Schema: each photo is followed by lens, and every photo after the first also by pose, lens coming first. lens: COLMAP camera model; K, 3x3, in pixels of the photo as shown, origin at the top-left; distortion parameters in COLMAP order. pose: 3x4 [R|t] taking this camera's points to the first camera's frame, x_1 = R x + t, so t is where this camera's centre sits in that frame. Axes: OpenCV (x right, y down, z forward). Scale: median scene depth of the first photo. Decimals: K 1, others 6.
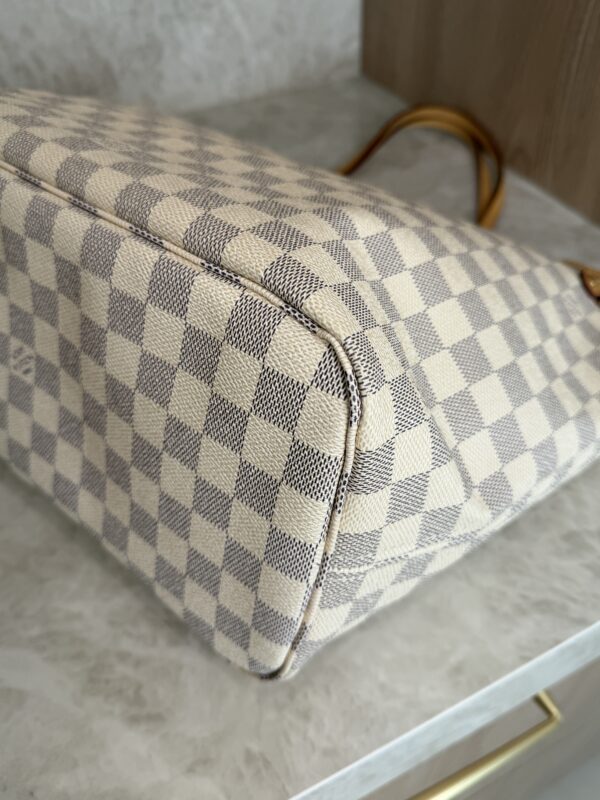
lens RADIAL K [[648.5, 0, 309.6], [0, 648.5, 402.0], [0, 0, 1]] dist [-0.006495, -0.038928]
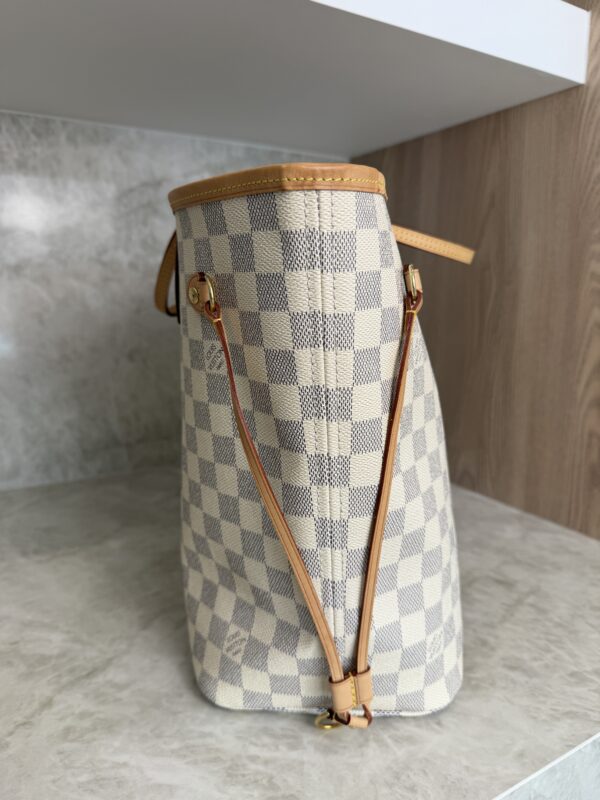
lens RADIAL K [[592.3, 0, 298.5], [0, 592.3, 398.0], [0, 0, 1]] dist [-0.031870, 0.002114]
pose [[0.996735, 0.026341, 0.076319, -0.306149], [0.024395, 0.802842, -0.595693, 0.508919], [-0.076963, 0.595610, 0.799578, -0.295416]]
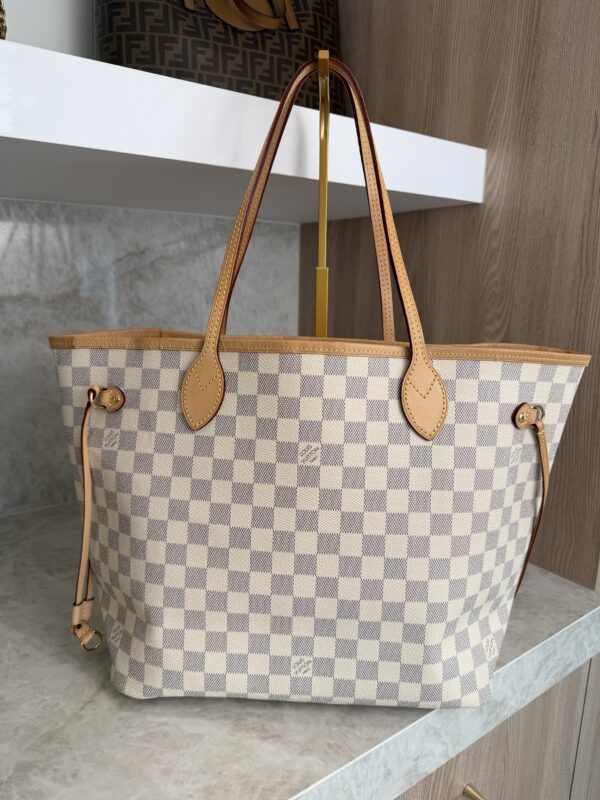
lens RADIAL K [[592.3, 0, 301.0], [0, 592.3, 390.4], [0, 0, 1]] dist [-0.031870, 0.002114]
pose [[0.984506, 0.016679, 0.174558, -0.456832], [0.087217, 0.817024, -0.569969, 0.609361], [-0.152124, 0.576362, 0.802910, -0.927648]]
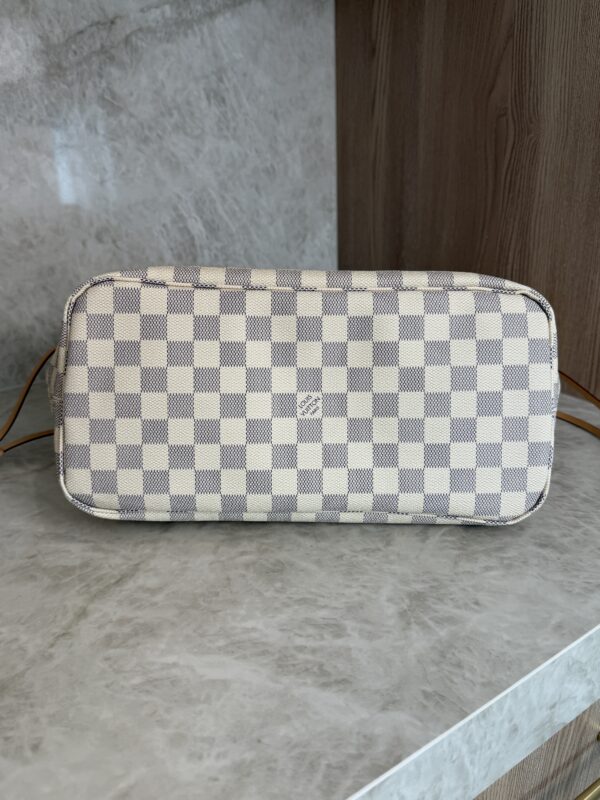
lens RADIAL K [[648.5, 0, 296.7], [0, 648.5, 398.9], [0, 0, 1]] dist [-0.006495, -0.038928]
pose [[0.991855, -0.049333, 0.117427, -0.418478], [0.094562, 0.902853, -0.419422, 0.482061], [-0.085328, 0.427110, 0.900165, -0.320478]]
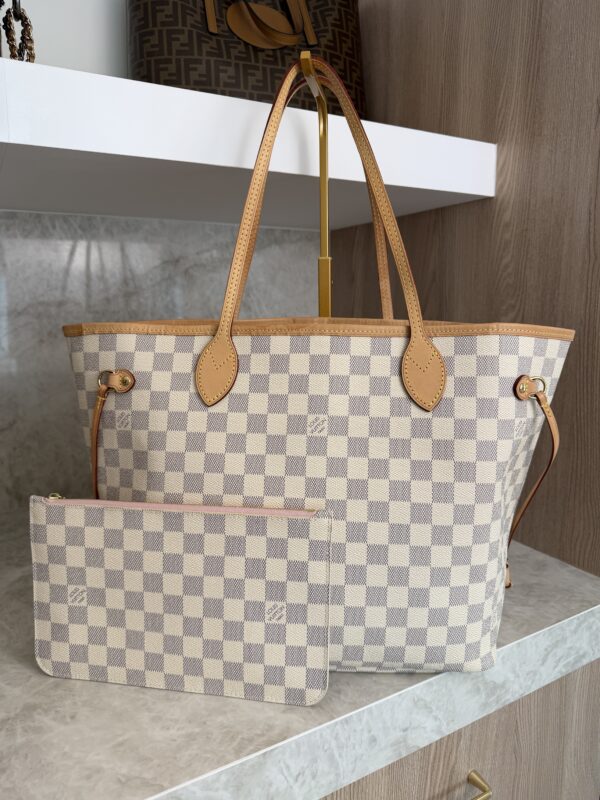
lens RADIAL K [[592.3, 0, 303.2], [0, 592.3, 392.4], [0, 0, 1]] dist [-0.031870, 0.002114]
pose [[0.998195, 0.015237, 0.058089, -0.221480], [0.023337, 0.792846, -0.608975, 0.802807], [-0.055335, 0.609232, 0.791059, -0.942183]]
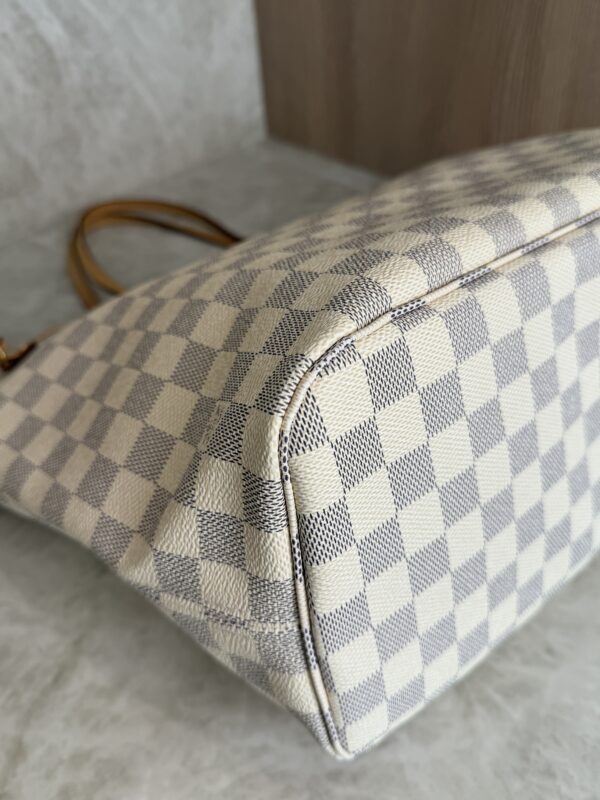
lens RADIAL K [[648.5, 0, 286.5], [0, 648.5, 391.6], [0, 0, 1]] dist [-0.006495, -0.038928]
pose [[0.957915, -0.213730, 0.191622, -0.412903], [0.230052, 0.970858, -0.067155, -0.085294], [-0.171685, 0.108412, 0.979169, 0.072235]]
